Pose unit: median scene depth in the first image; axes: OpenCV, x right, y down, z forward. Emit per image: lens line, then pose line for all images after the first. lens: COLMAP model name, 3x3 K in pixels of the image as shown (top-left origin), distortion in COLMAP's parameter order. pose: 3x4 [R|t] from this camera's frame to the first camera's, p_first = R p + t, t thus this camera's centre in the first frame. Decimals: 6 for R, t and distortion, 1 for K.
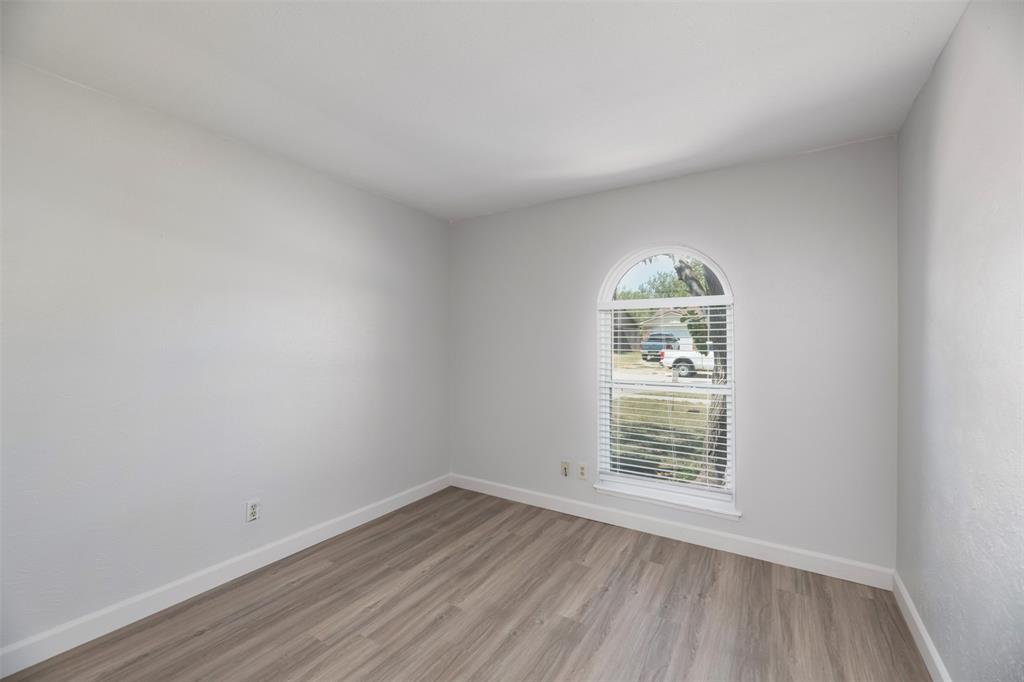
lens RADIAL K [[420.6, 0, 513.0], [0, 420.6, 338.2], [0, 0, 1]] dist [-0.001841, -0.000430]
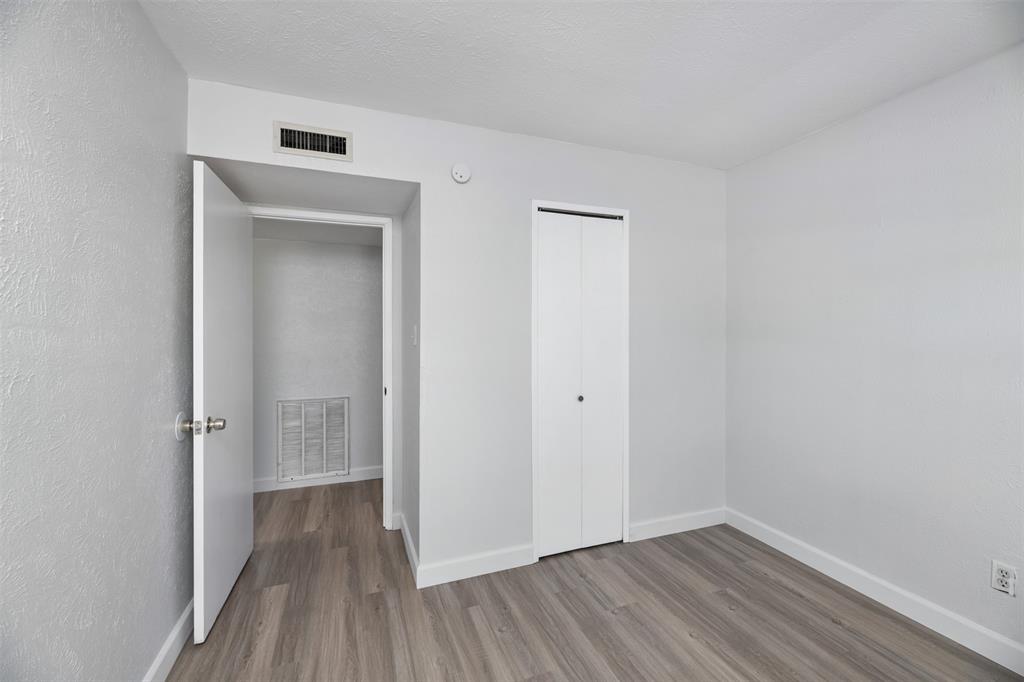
lens RADIAL K [[420.6, 0, 513.0], [0, 420.6, 338.2], [0, 0, 1]] dist [-0.001841, -0.000430]
pose [[-0.611678, 0.001934, -0.791104, 0.509590], [0.003656, 0.999993, -0.000382, 0.021068], [0.791098, -0.003125, -0.611681, 0.982560]]
